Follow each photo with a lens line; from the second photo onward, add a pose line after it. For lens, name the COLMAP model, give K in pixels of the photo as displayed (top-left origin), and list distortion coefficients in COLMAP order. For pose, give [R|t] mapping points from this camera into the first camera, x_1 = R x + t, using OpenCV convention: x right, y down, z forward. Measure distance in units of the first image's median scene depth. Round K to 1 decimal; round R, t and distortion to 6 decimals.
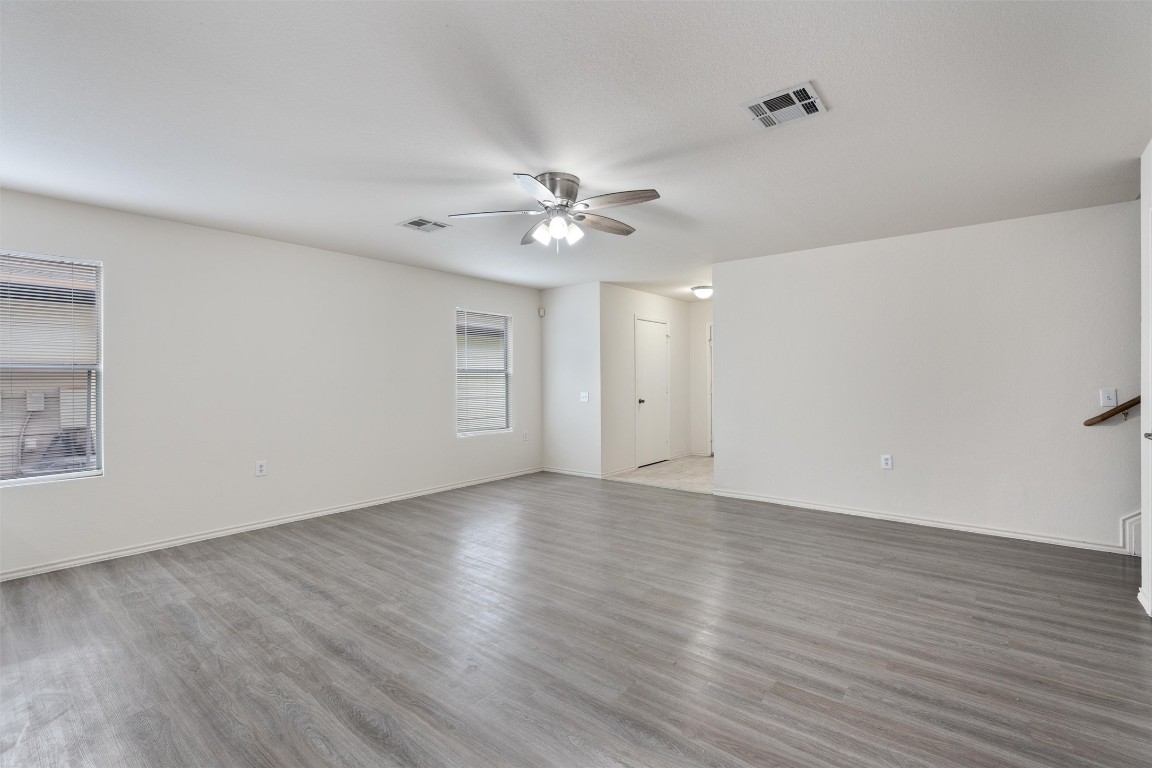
lens RADIAL K [[519.7, 0, 576.3], [0, 519.7, 380.2], [0, 0, 1]] dist [-0.012147, 0.000816]
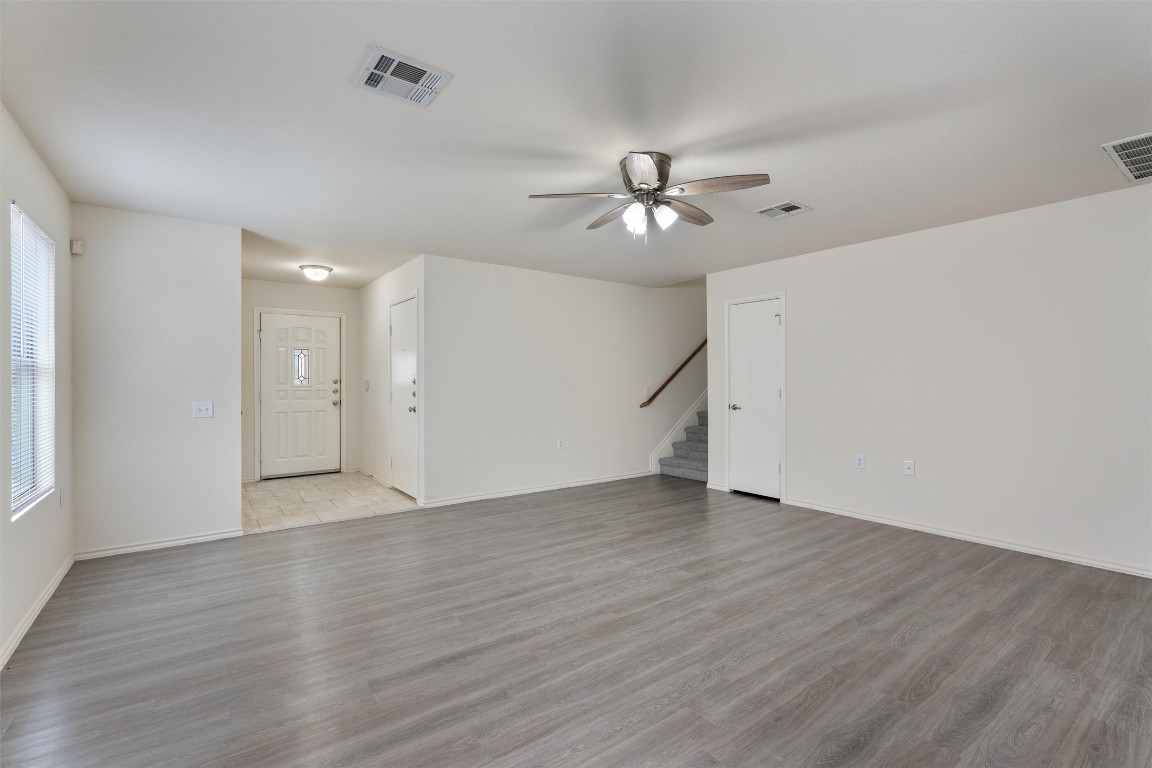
lens RADIAL K [[519.7, 0, 577.5], [0, 519.7, 384.6], [0, 0, 1]] dist [-0.012147, 0.000816]
pose [[0.245868, -0.000624, 0.969303, -0.879794], [0.003730, 0.999993, -0.000302, 0.008897], [-0.969296, 0.003690, 0.245869, 0.836553]]
